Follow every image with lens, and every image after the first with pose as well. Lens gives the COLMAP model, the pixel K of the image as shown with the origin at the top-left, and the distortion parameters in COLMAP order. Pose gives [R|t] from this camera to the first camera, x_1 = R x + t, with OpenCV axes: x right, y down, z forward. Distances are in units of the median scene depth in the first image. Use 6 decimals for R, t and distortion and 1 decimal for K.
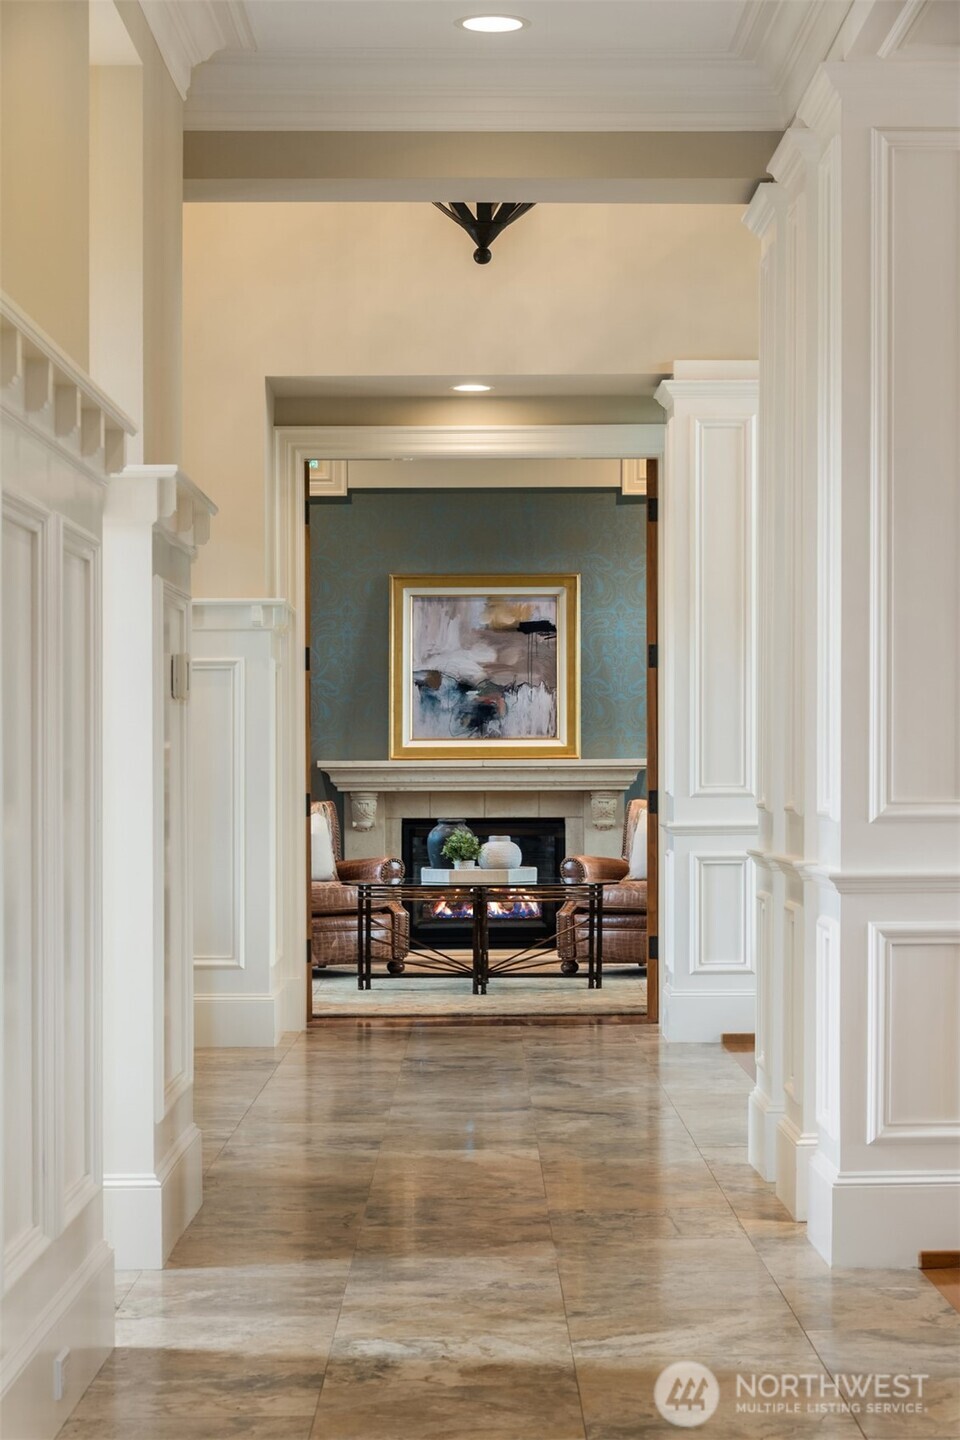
lens RADIAL K [[2715.4, 0, 480.6], [0, 2715.4, 721.8], [0, 0, 1]] dist [-0.016490, 0.000000]
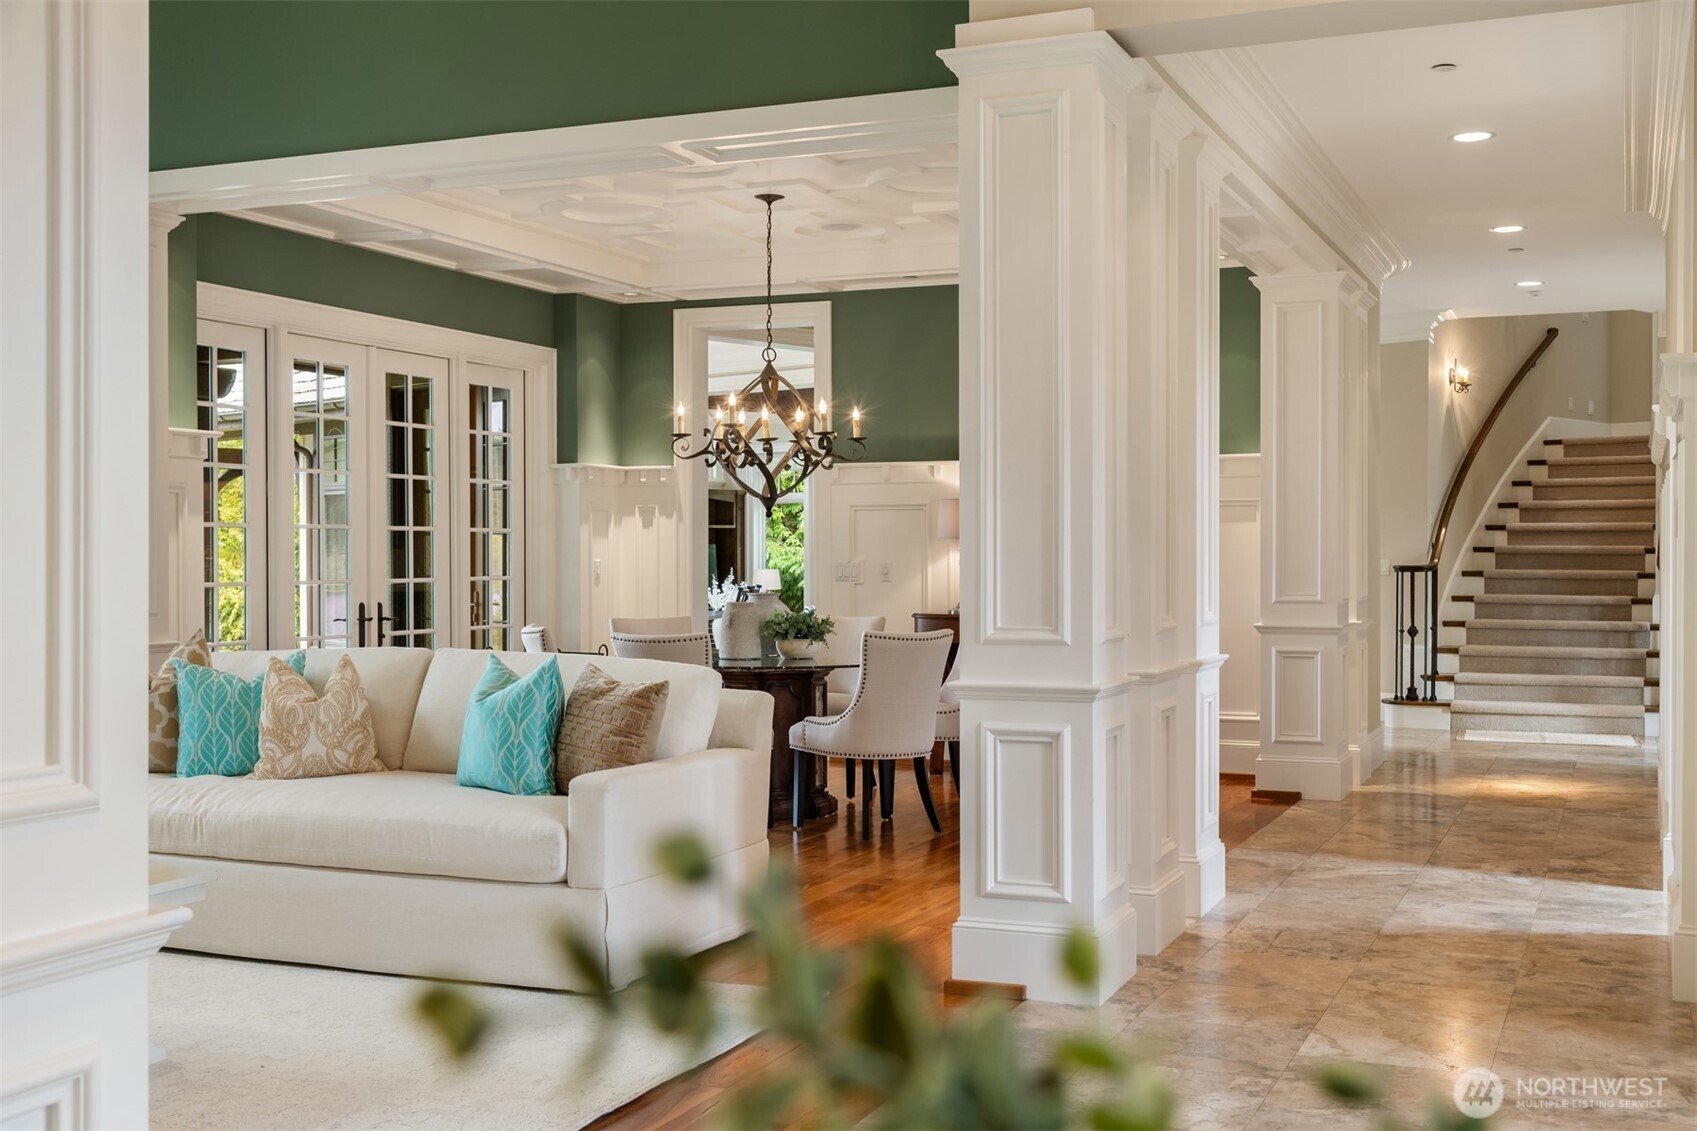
lens RADIAL K [[1871.5, 0, 850.0], [0, 1871.5, 567.8], [0, 0, 1]] dist [-0.019849, 0.000000]
pose [[-0.919264, 0.006593, 0.393586, -0.109538], [-0.003737, 0.999668, -0.025475, 0.030316], [-0.393623, -0.024889, -0.918935, 2.118676]]
